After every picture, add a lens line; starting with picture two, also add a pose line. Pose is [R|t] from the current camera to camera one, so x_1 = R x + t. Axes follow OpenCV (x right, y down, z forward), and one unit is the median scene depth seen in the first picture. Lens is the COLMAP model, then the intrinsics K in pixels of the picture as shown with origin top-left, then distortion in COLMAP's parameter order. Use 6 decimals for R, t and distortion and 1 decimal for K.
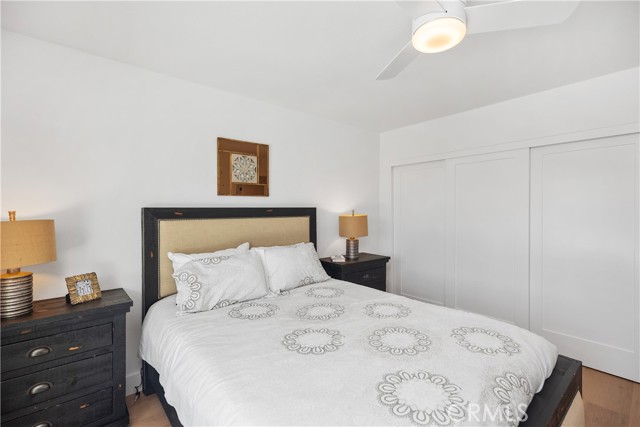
lens RADIAL K [[290.1, 0, 319.5], [0, 290.1, 210.6], [0, 0, 1]] dist [-0.001328, -0.000652]
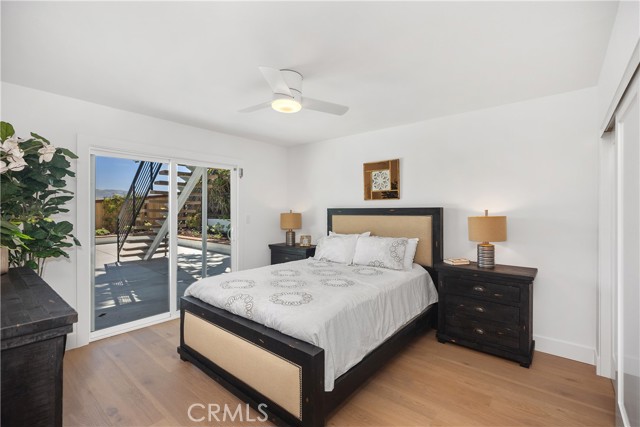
lens RADIAL K [[290.1, 0, 319.5], [0, 290.1, 210.6], [0, 0, 1]] dist [-0.001328, -0.000652]
pose [[0.164318, 0.004534, -0.986397, 1.102510], [-0.002721, 0.999988, 0.004143, -0.002740], [0.986404, 0.002003, 0.164328, 0.478072]]
